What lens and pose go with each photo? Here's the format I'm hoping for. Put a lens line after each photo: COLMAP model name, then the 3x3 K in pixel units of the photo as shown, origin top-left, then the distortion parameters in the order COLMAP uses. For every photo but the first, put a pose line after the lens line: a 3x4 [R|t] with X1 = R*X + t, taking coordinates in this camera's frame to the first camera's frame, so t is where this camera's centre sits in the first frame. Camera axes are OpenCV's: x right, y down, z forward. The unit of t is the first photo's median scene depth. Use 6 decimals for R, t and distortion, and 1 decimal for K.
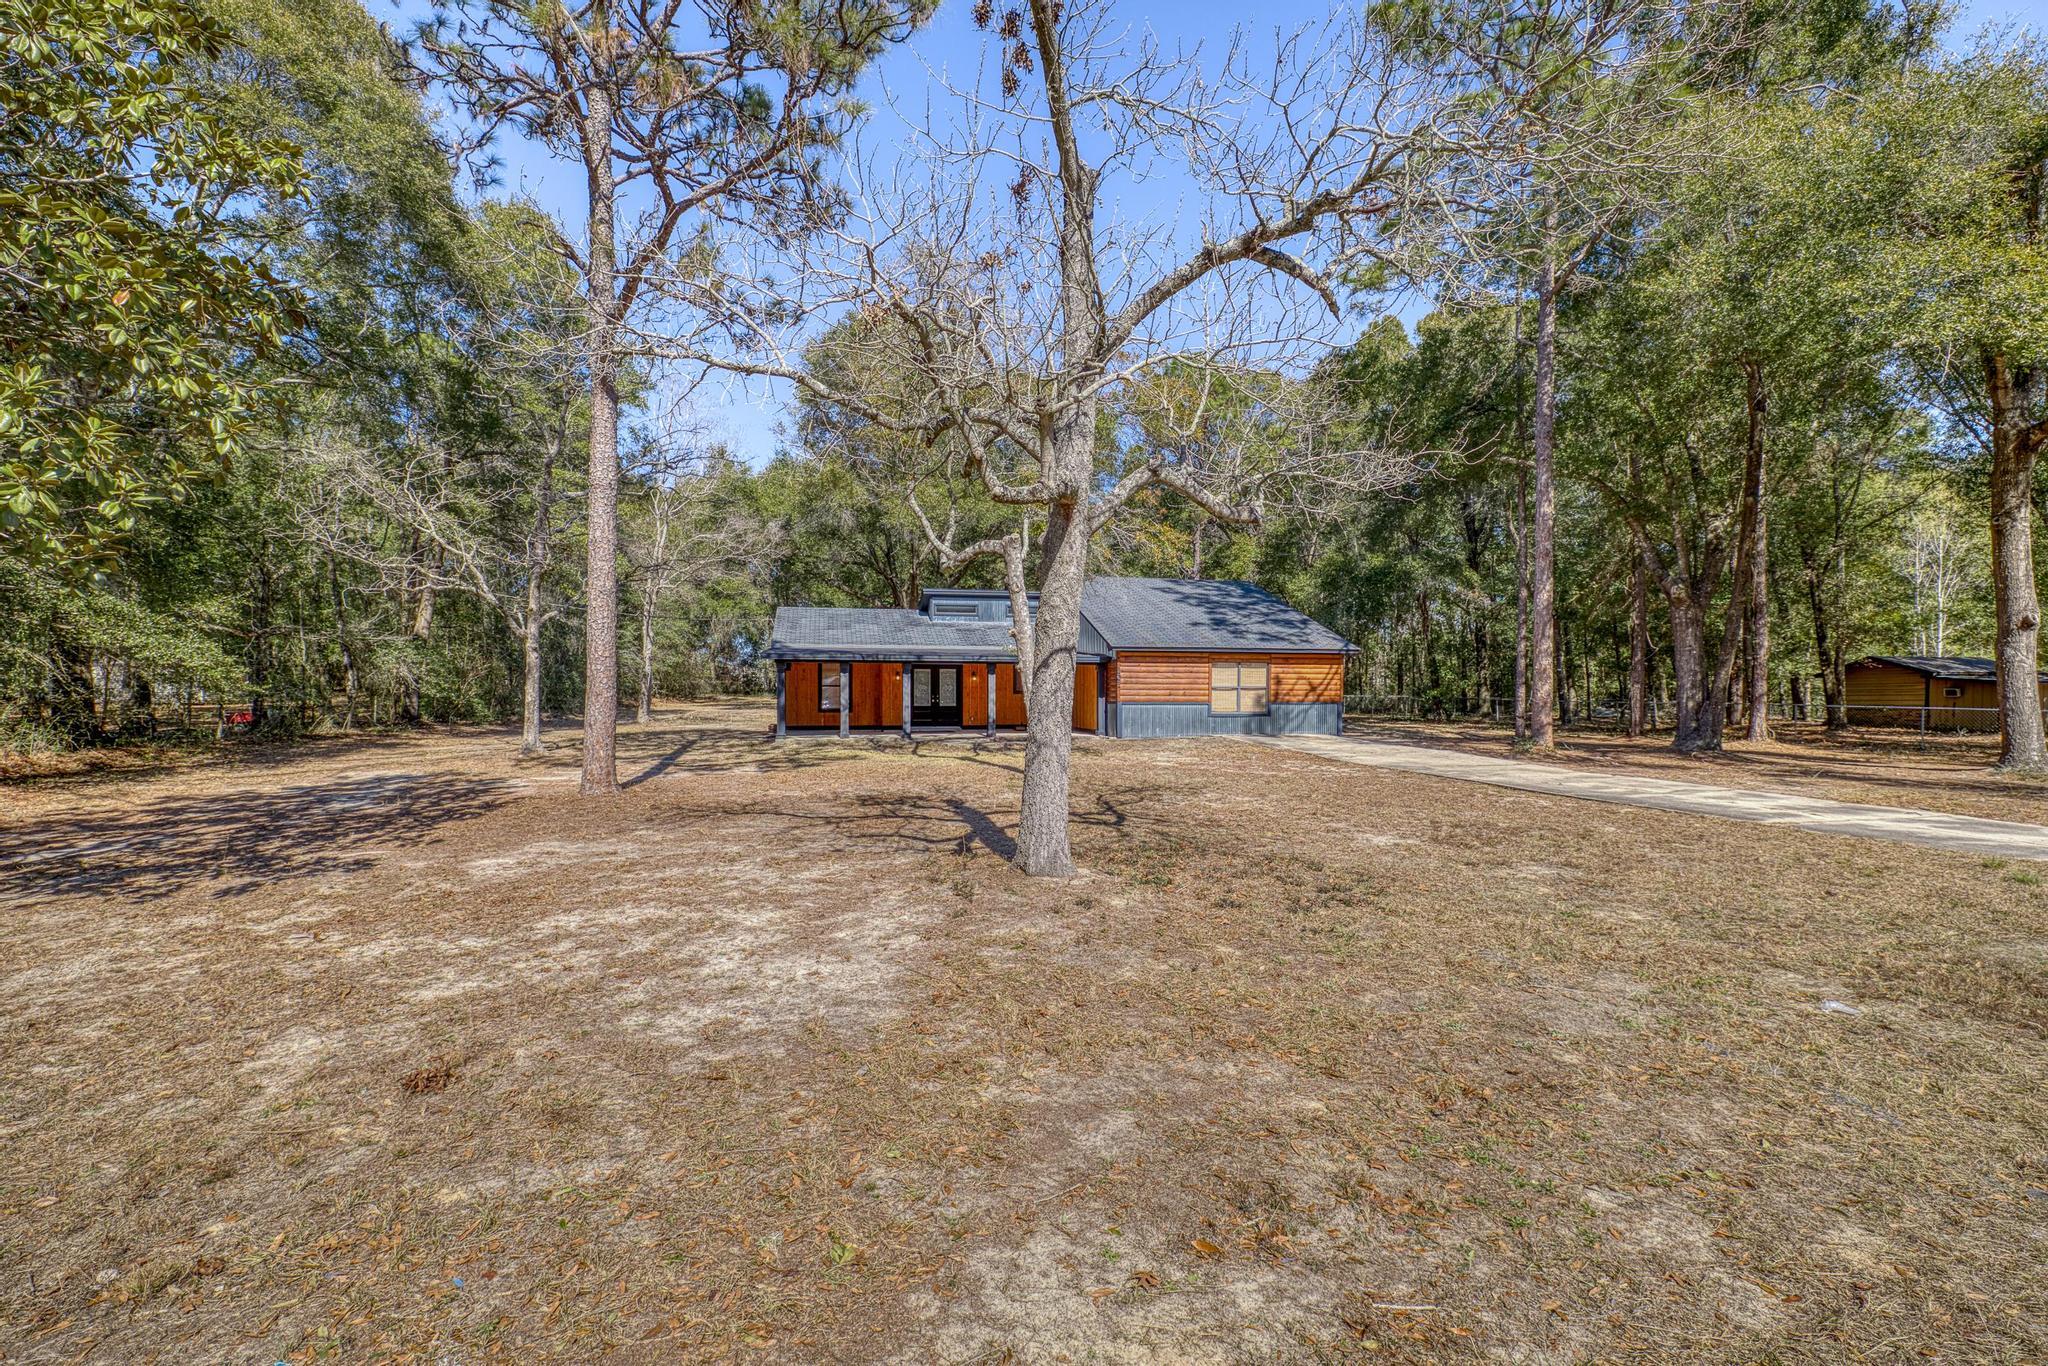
lens RADIAL K [[874.4, 0, 1025.9], [0, 874.4, 687.3], [0, 0, 1]] dist [0.002927, -0.000113]
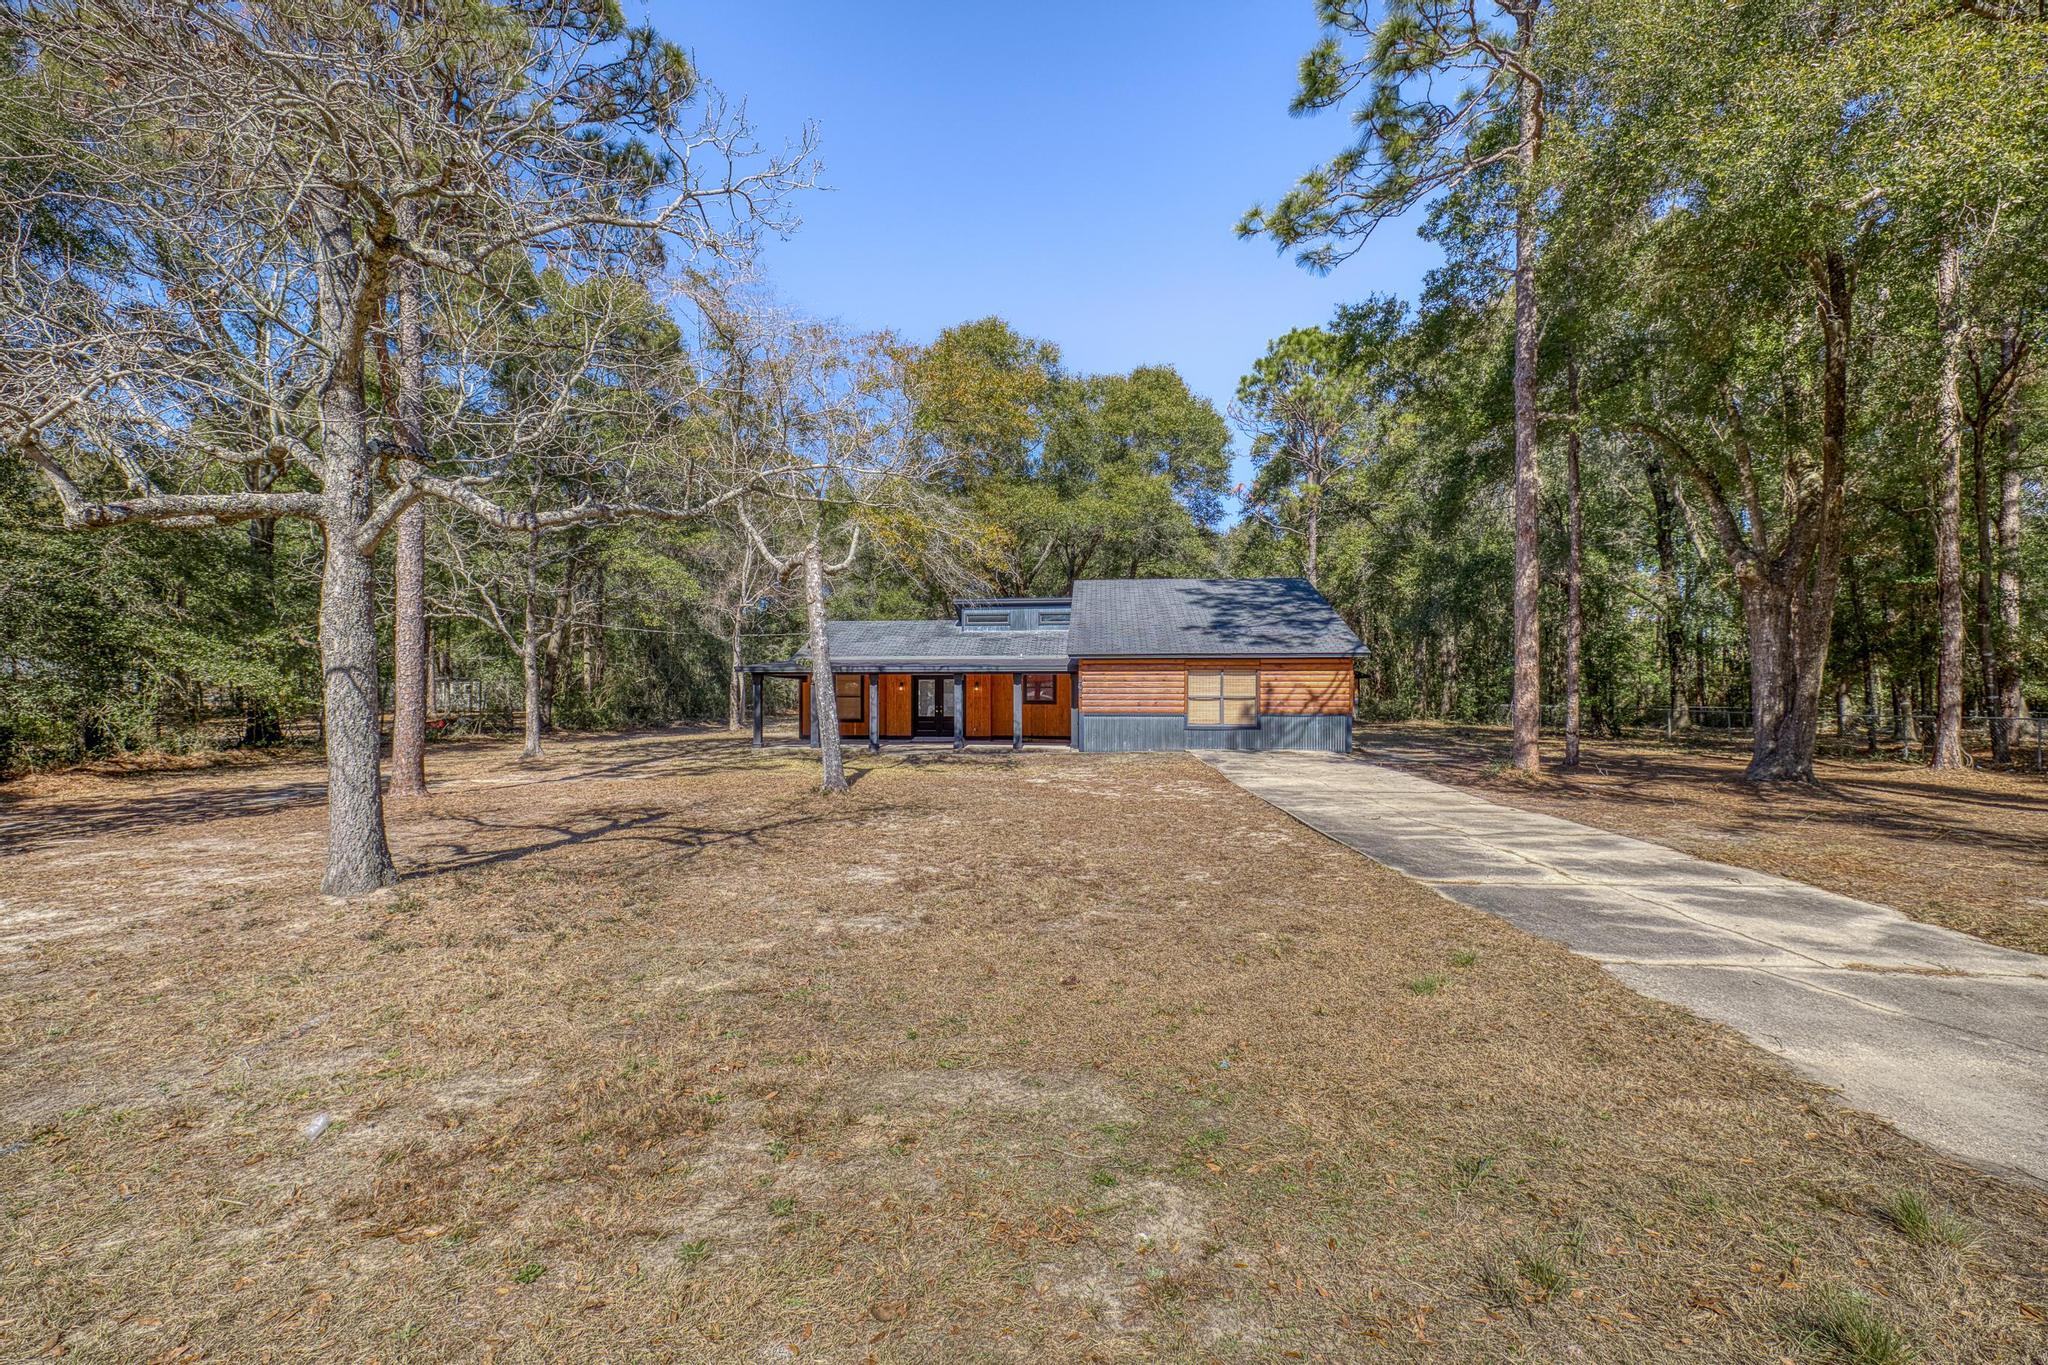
lens RADIAL K [[874.4, 0, 1027.0], [0, 874.4, 695.7], [0, 0, 1]] dist [0.002927, -0.000113]
pose [[0.955294, -0.004389, -0.295625, 0.315898], [0.004652, 0.999989, 0.000186, -0.002531], [0.295621, -0.001553, 0.955304, 0.079419]]
